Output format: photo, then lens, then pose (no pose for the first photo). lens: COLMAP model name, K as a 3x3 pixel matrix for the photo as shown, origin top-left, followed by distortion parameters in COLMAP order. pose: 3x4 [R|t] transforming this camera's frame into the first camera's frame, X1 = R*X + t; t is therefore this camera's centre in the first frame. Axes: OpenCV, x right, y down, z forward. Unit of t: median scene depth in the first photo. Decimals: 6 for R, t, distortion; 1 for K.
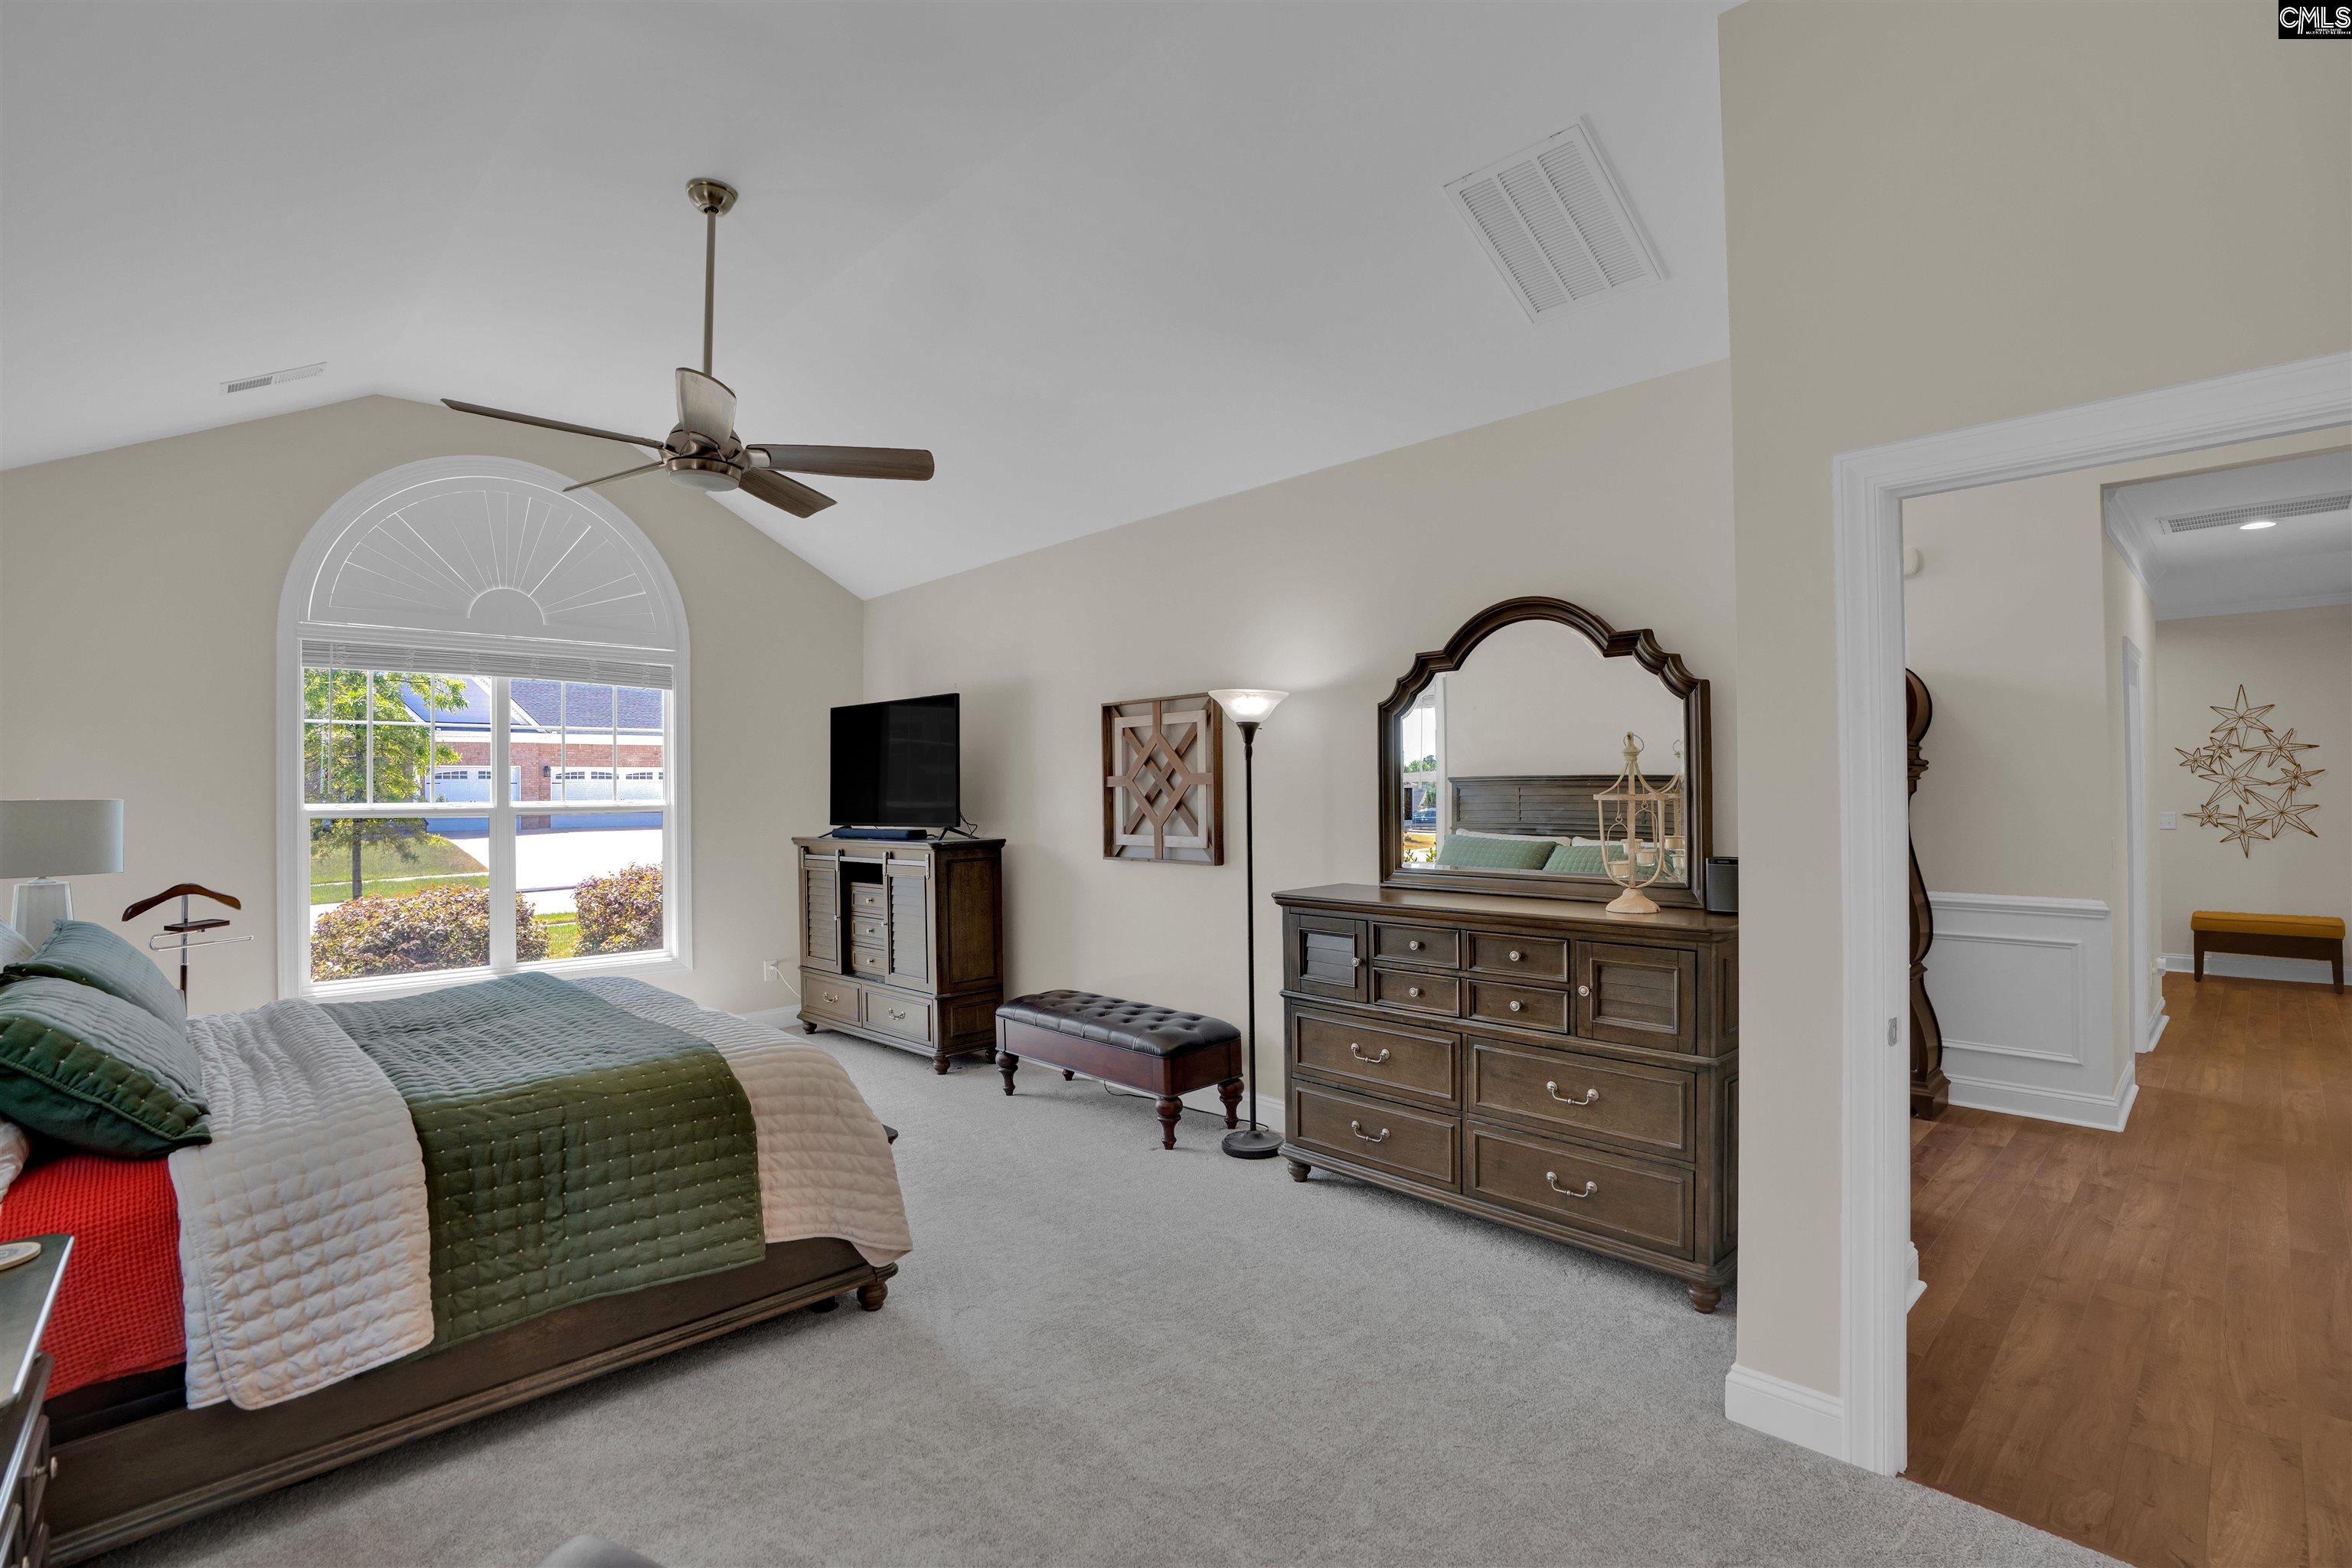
lens RADIAL K [[1108.6, 0, 1165.6], [0, 1108.6, 779.7], [0, 0, 1]] dist [-0.024166, 0.006980]
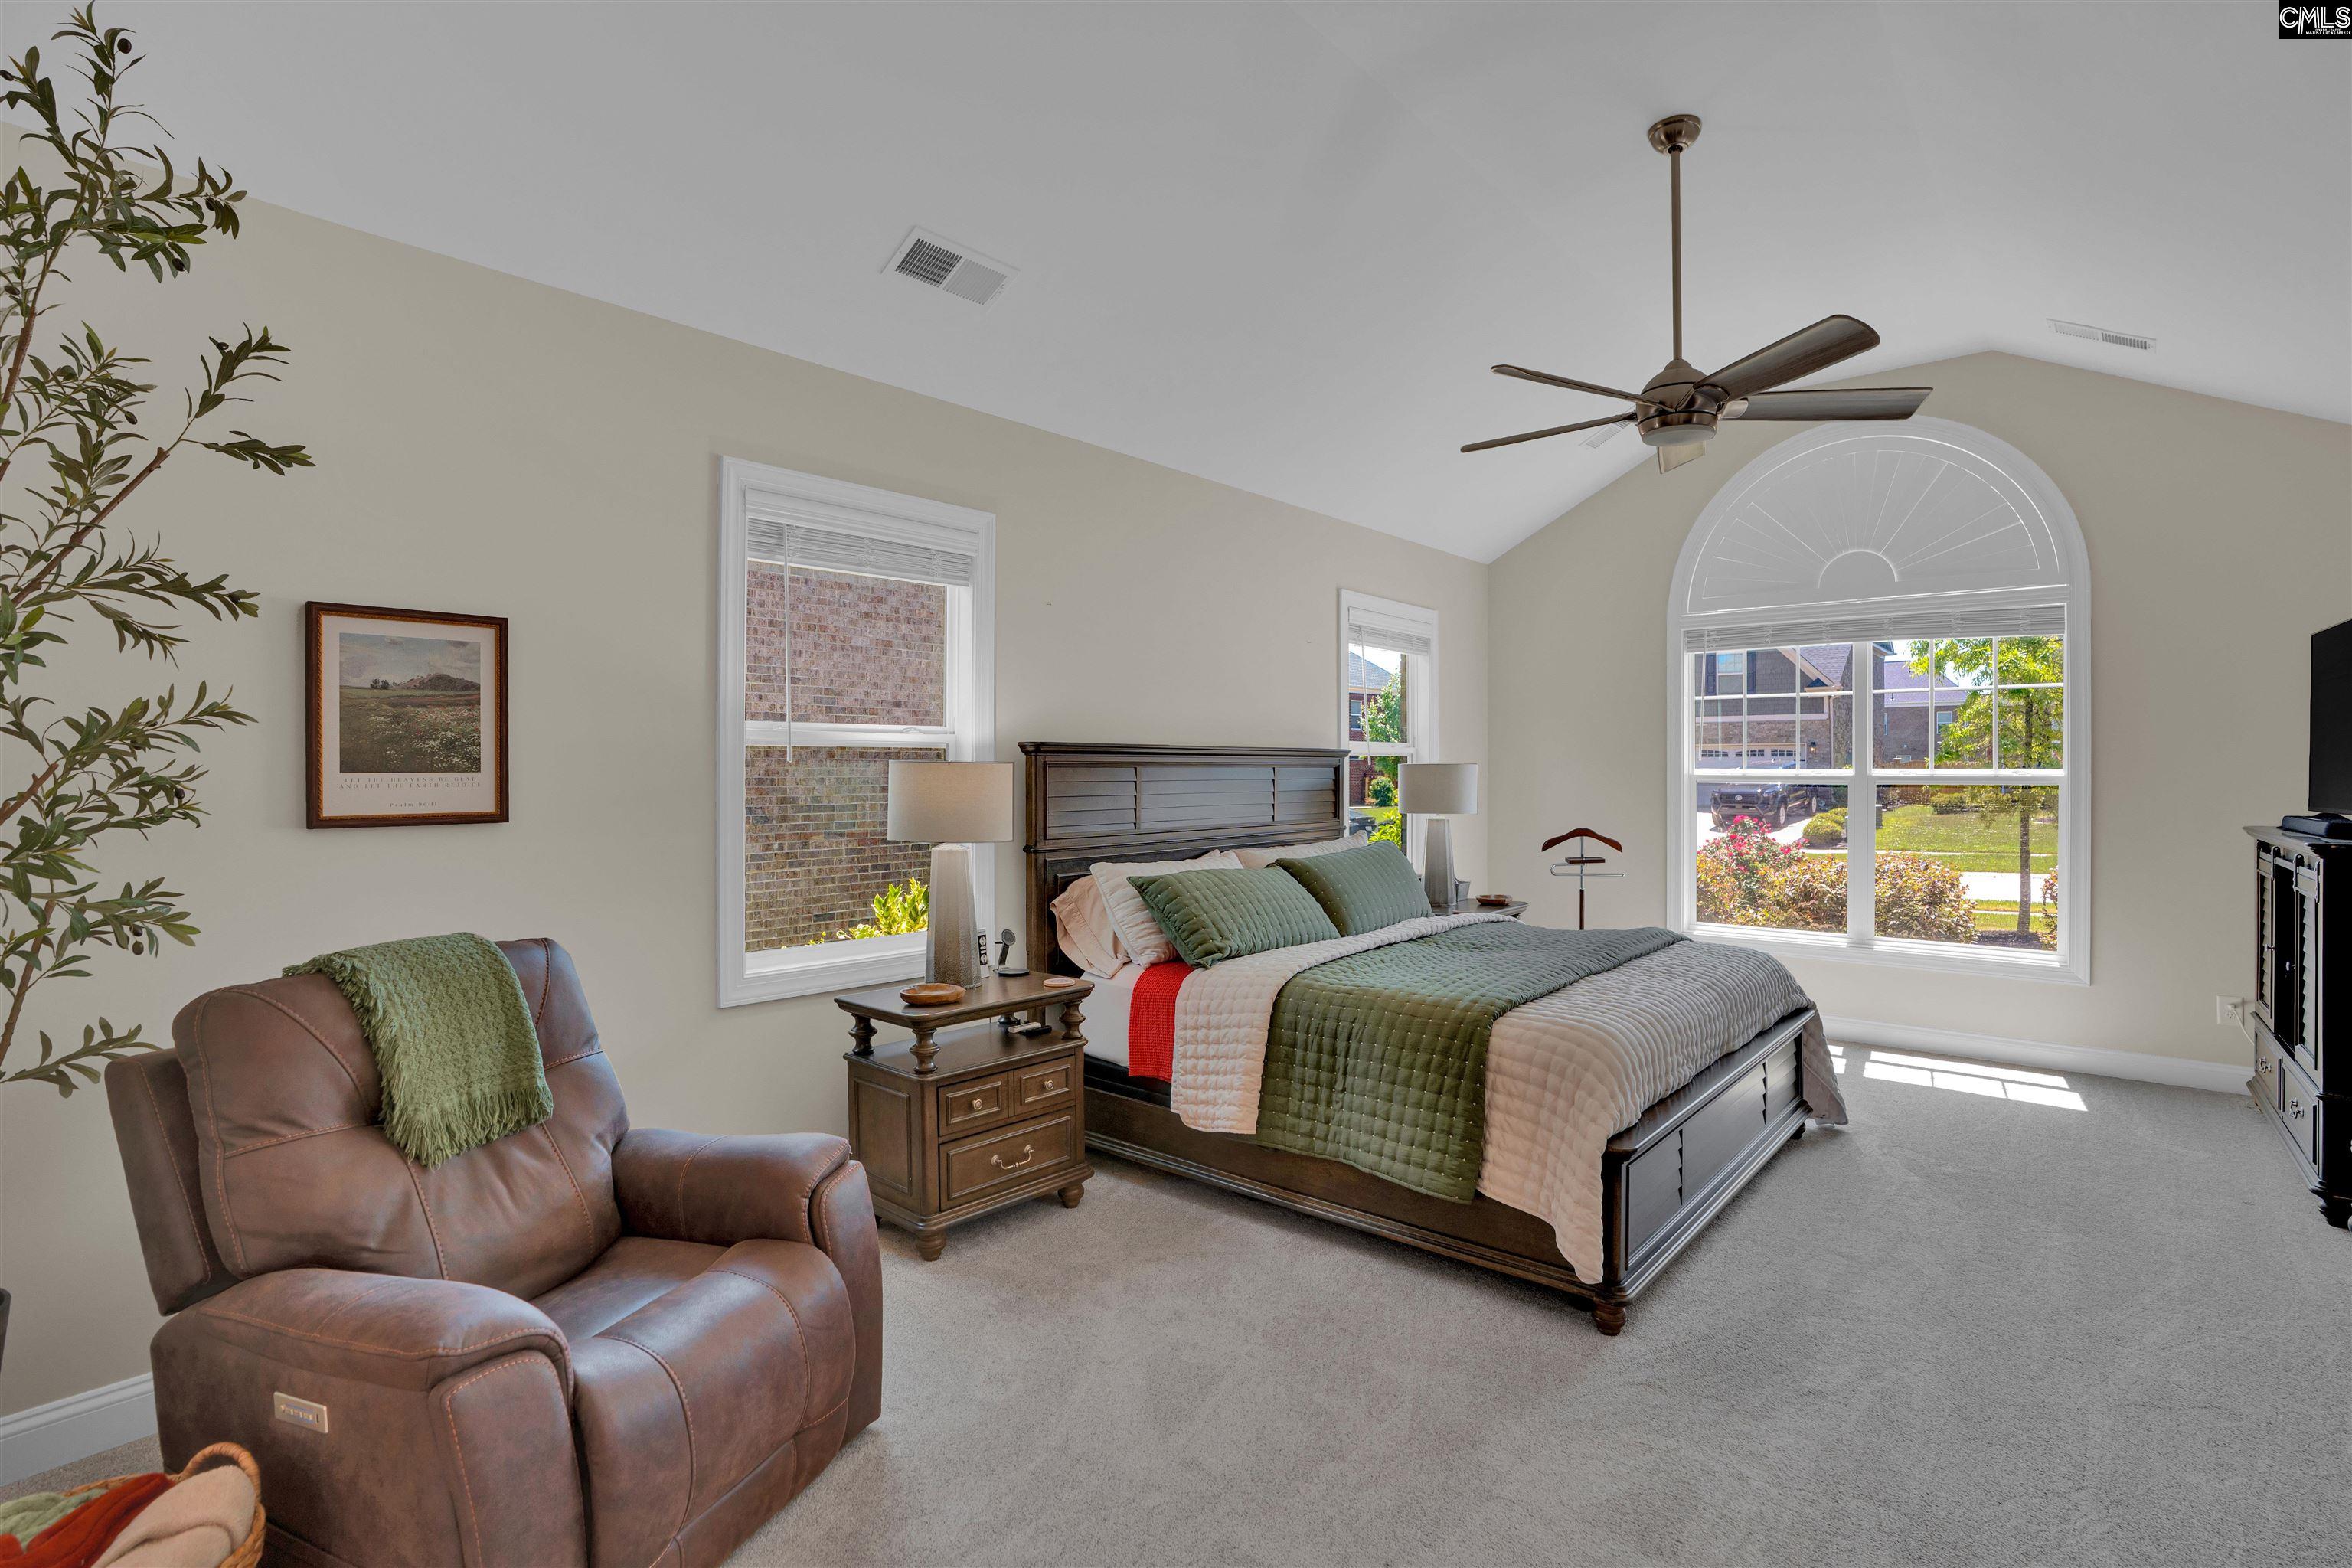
lens RADIAL K [[1108.6, 0, 1167.0], [0, 1108.6, 785.6], [0, 0, 1]] dist [-0.024166, 0.006980]
pose [[0.113961, 0.029059, -0.993060, 0.494318], [0.008605, 0.999506, 0.030235, -0.001590], [0.993448, -0.011991, 0.113655, 0.455991]]
